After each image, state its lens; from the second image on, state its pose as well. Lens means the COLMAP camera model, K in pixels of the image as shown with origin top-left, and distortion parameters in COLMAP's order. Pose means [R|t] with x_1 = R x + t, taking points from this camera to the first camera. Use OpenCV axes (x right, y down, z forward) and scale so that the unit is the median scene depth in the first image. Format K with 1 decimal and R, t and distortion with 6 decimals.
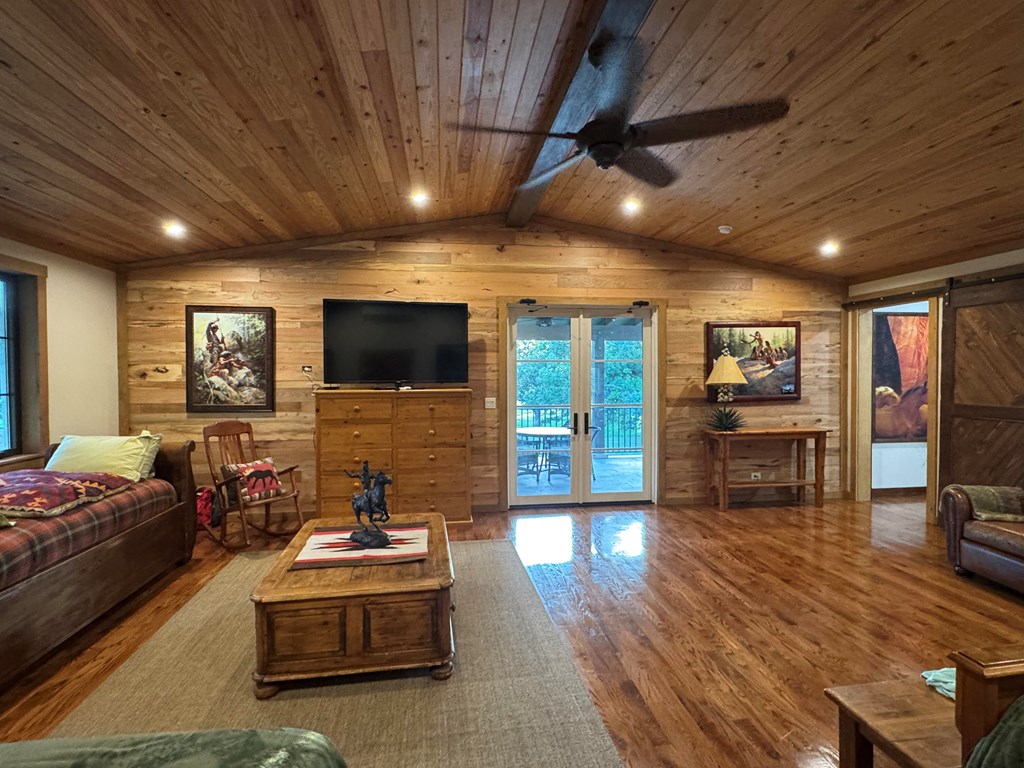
lens RADIAL K [[529.4, 0, 511.9], [0, 529.4, 386.0], [0, 0, 1]] dist [-0.002879, -0.000468]
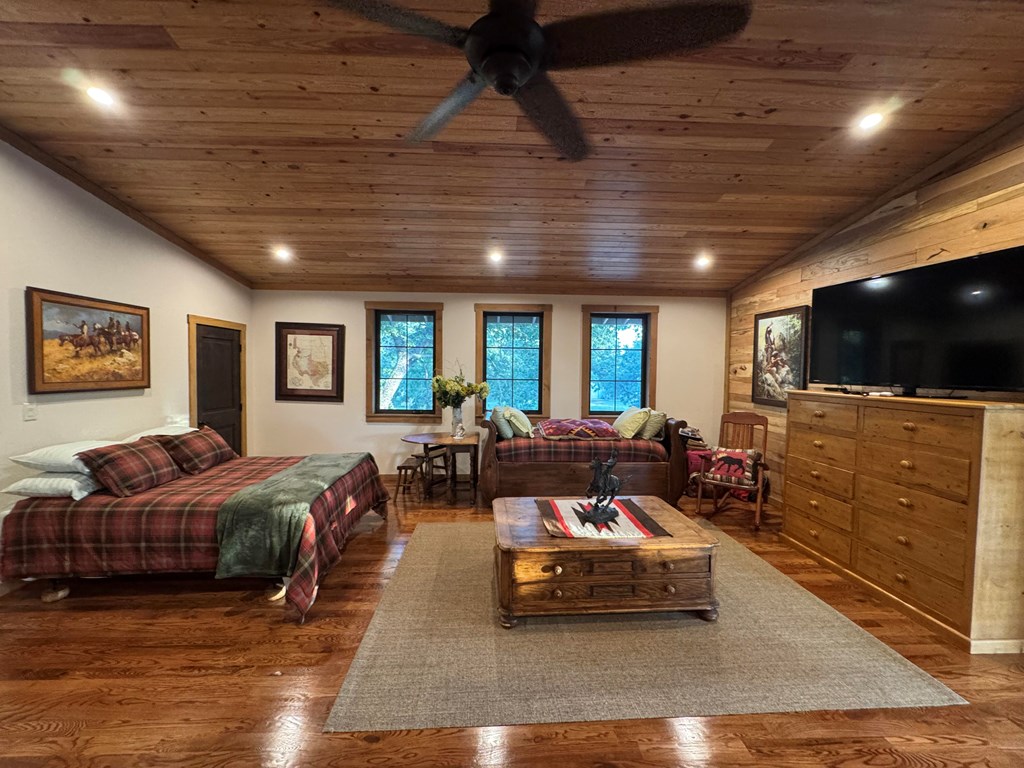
lens RADIAL K [[410.2, 0, 510.9], [0, 410.2, 383.9], [0, 0, 1]] dist [-0.000963, -0.000297]
pose [[-0.093352, 0.040464, -0.994811, 0.345412], [-0.033604, 0.998476, 0.043766, -0.014941], [0.995066, 0.037515, -0.091850, 0.486224]]
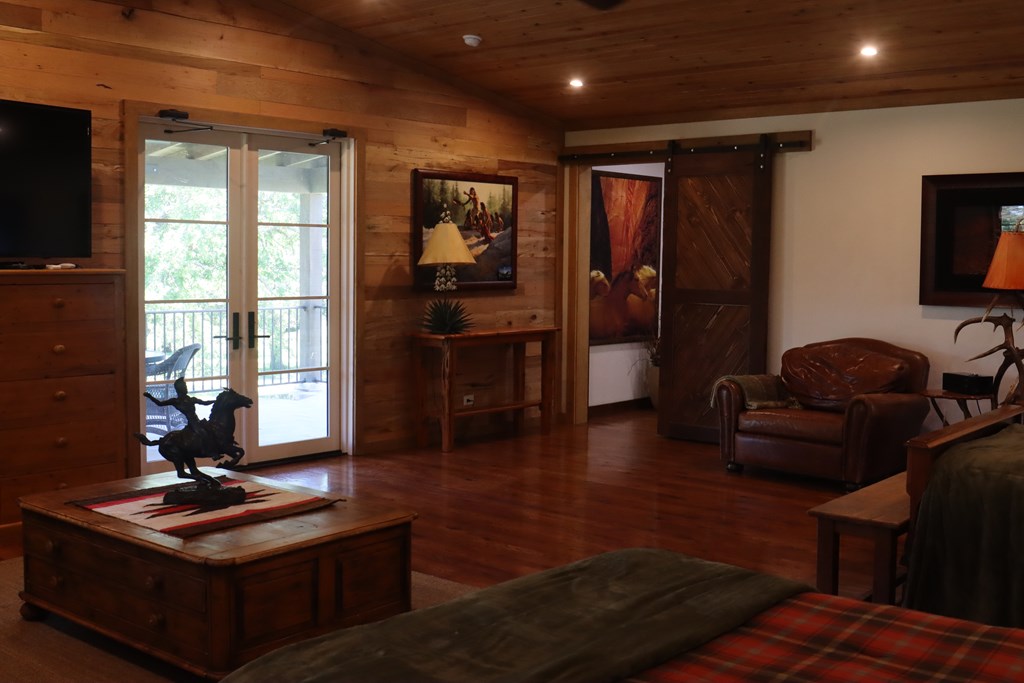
lens RADIAL K [[1154.8, 0, 512.0], [0, 1154.8, 341.5], [0, 0, 1]] dist [-0.091687, 0.007768]
pose [[0.742867, -0.034846, 0.668531, -0.510938], [-0.000670, 0.998605, 0.052795, 0.016452], [-0.669438, -0.039668, 0.741808, -0.145684]]
